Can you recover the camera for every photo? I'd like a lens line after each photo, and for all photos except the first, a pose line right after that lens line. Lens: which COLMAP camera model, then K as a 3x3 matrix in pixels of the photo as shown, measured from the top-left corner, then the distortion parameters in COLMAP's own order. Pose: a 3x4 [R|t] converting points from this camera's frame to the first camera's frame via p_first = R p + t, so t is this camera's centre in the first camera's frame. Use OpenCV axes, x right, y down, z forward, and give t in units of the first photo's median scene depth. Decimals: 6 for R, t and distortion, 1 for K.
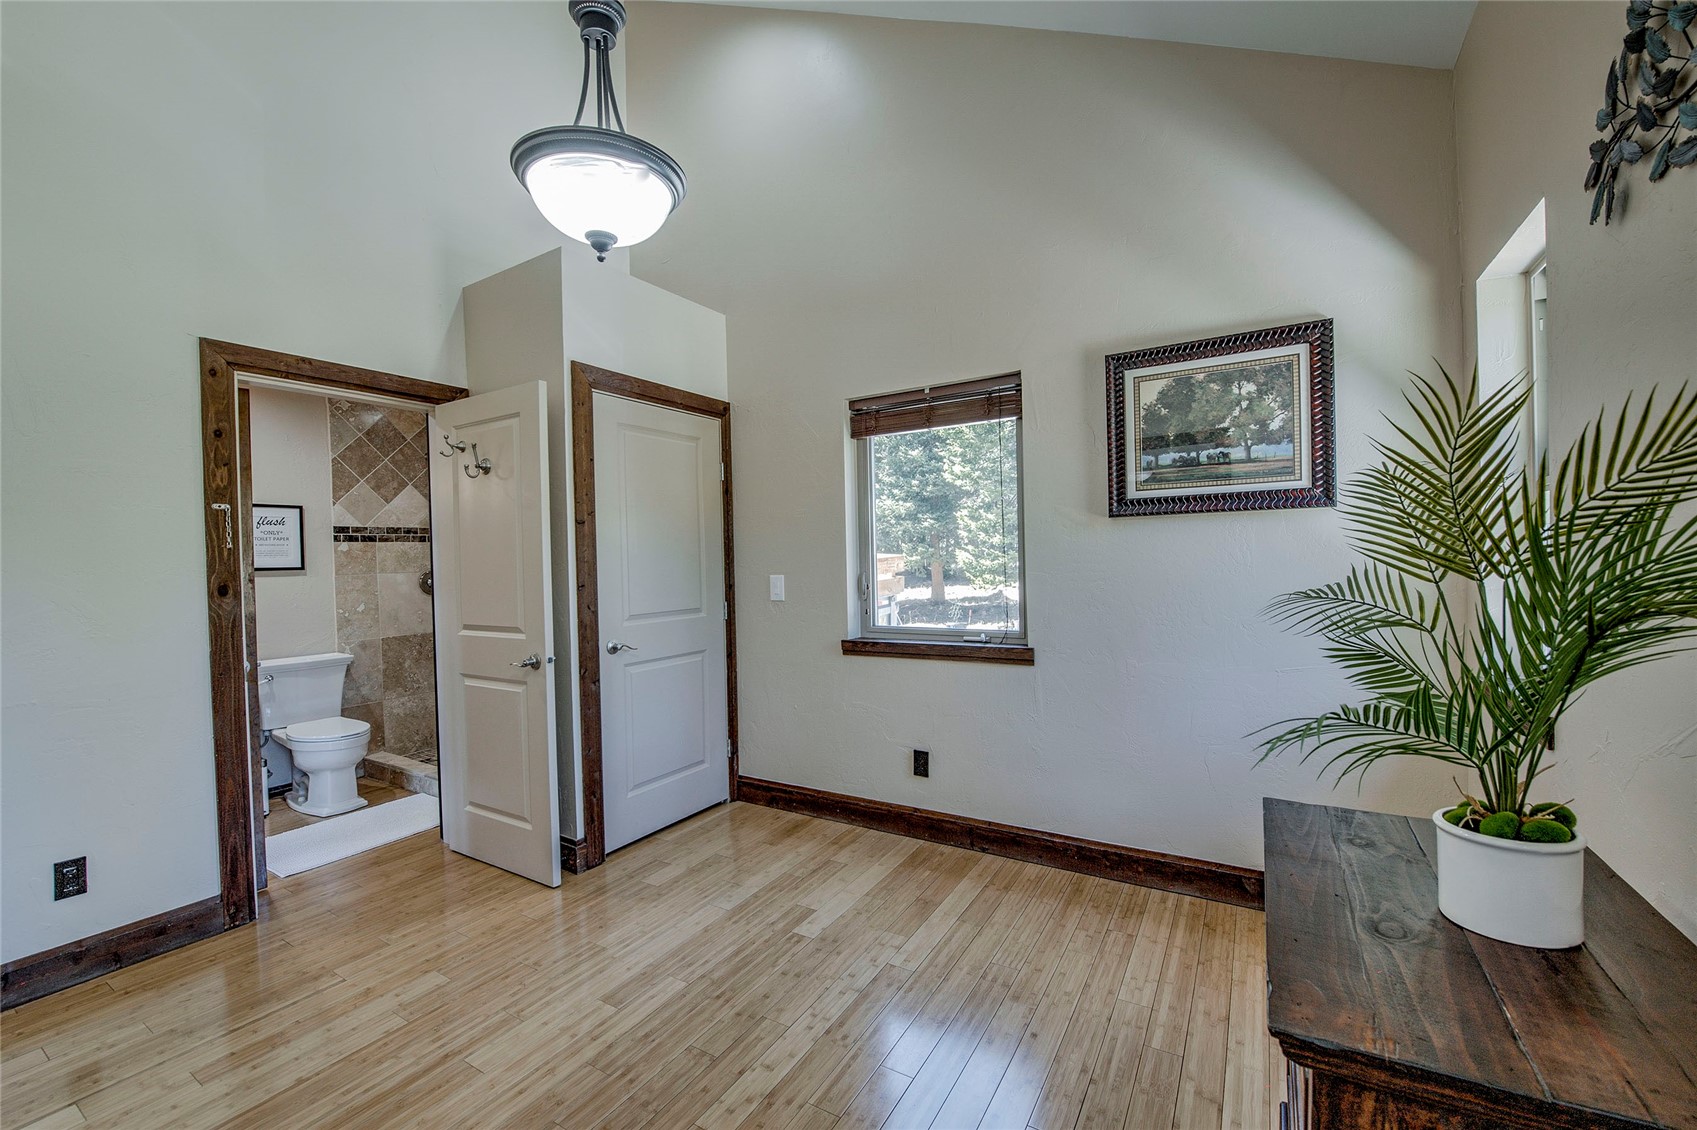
lens RADIAL K [[692.2, 0, 841.9], [0, 692.2, 571.0], [0, 0, 1]] dist [-0.015374, -0.002363]
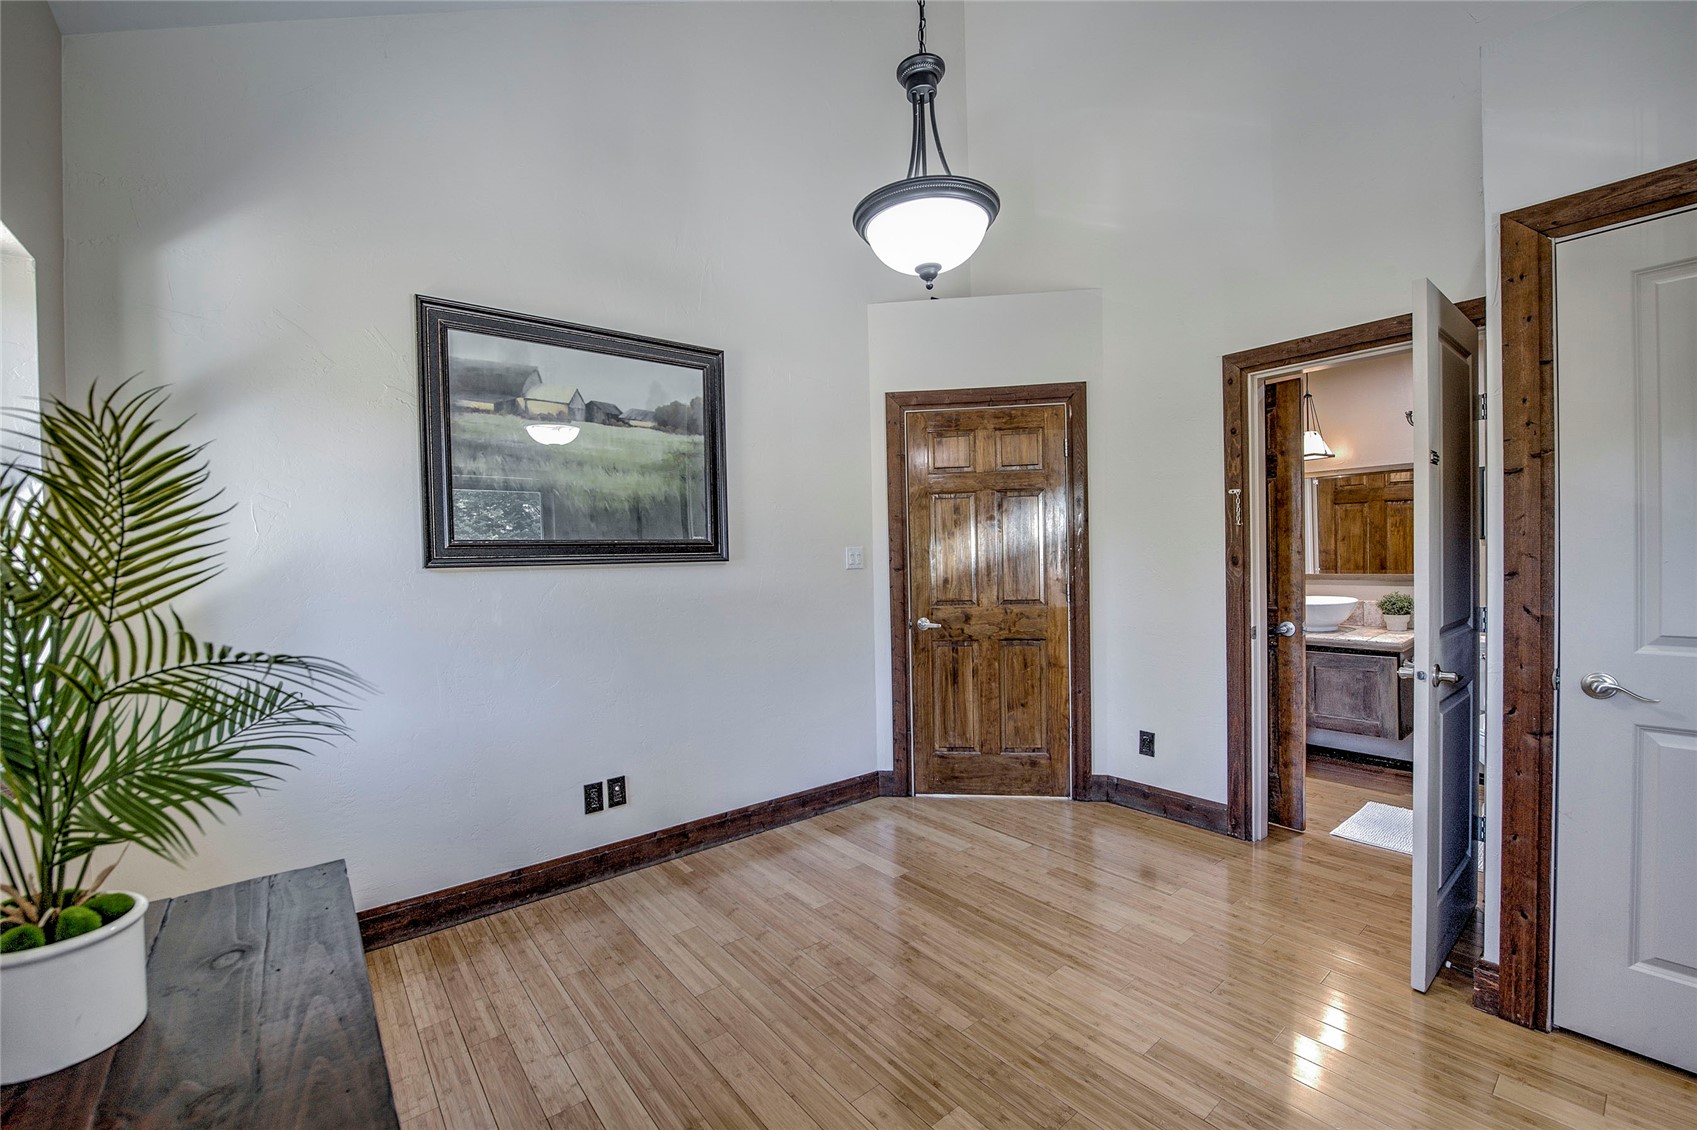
lens RADIAL K [[692.2, 0, 836.3], [0, 692.2, 568.7], [0, 0, 1]] dist [-0.015374, -0.002363]
pose [[-0.340888, 0.049141, -0.938819, 0.284069], [0.013459, 0.998786, 0.047393, -0.014099], [0.940008, 0.003520, -0.341135, 0.439085]]
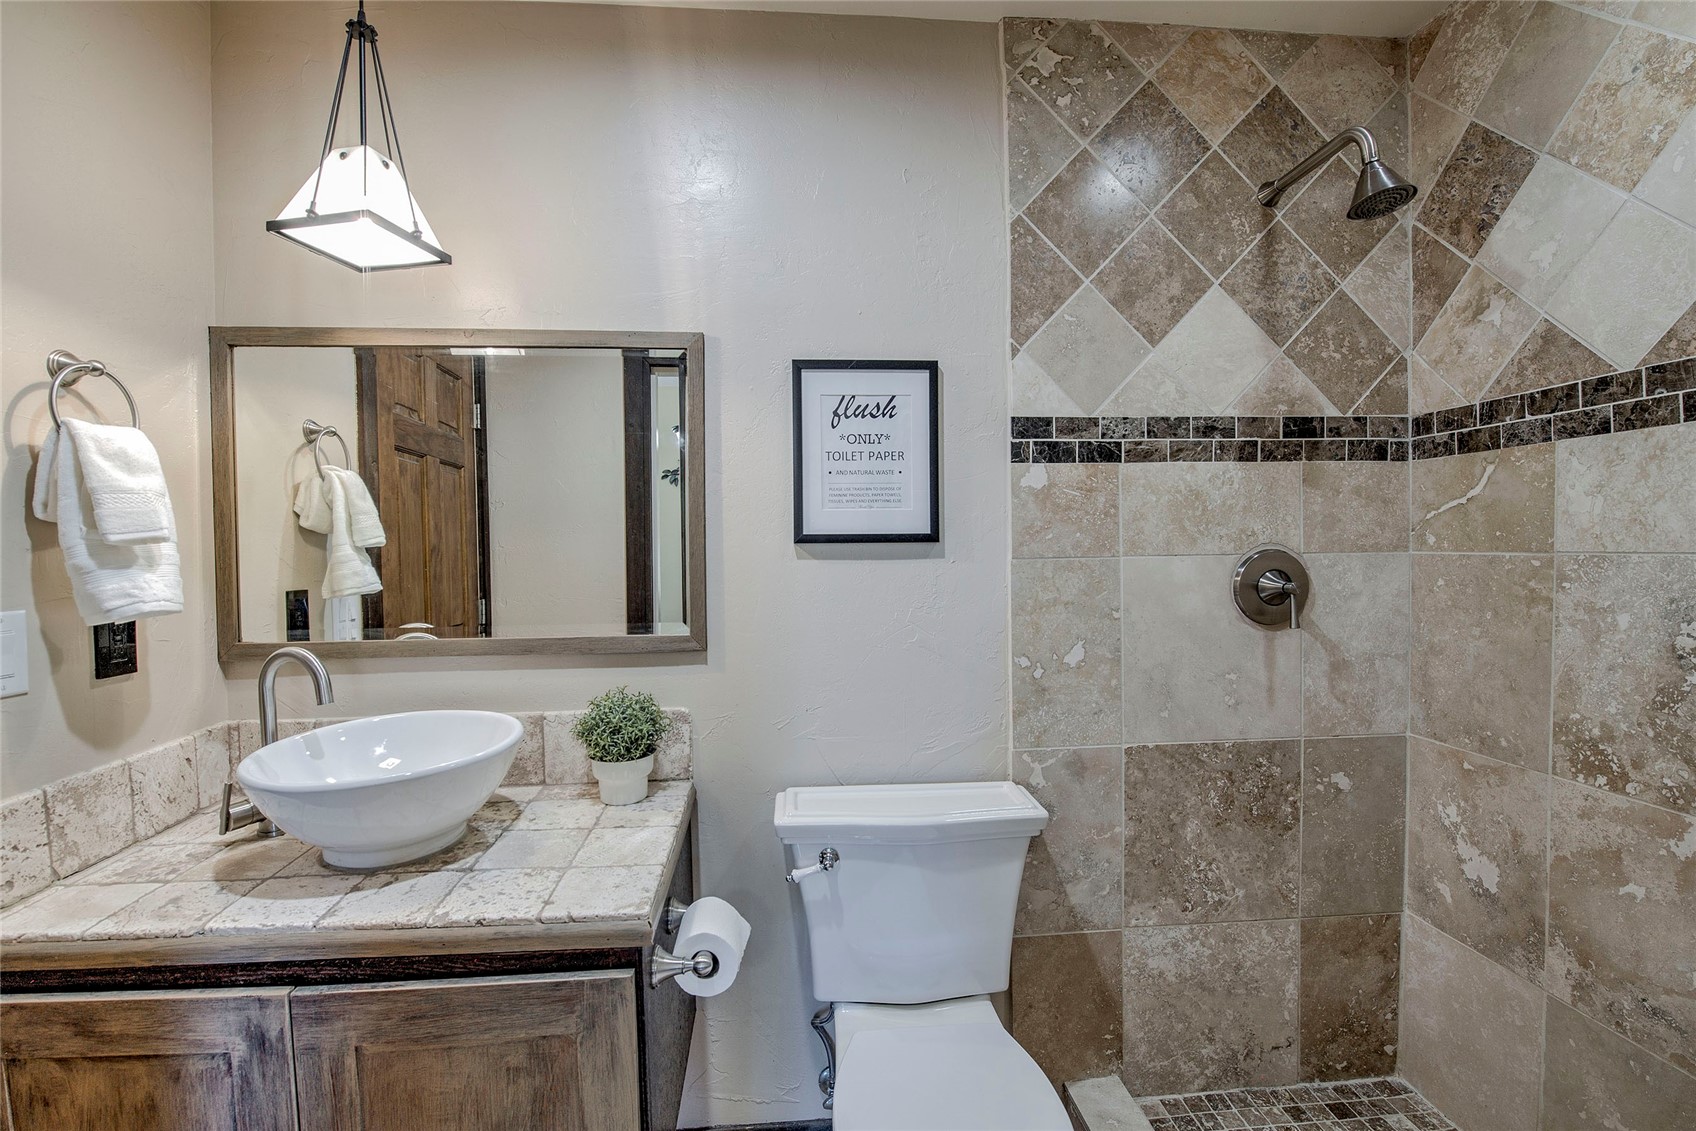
lens RADIAL K [[774.9, 0, 843.7], [0, 774.9, 573.0], [0, 0, 1]] dist [-0.010071, 0.000102]
pose [[0.593606, 0.035828, -0.803958, -0.473733], [-0.016945, 0.999343, 0.032024, 0.002407], [0.804577, -0.005387, 0.593824, 0.698470]]
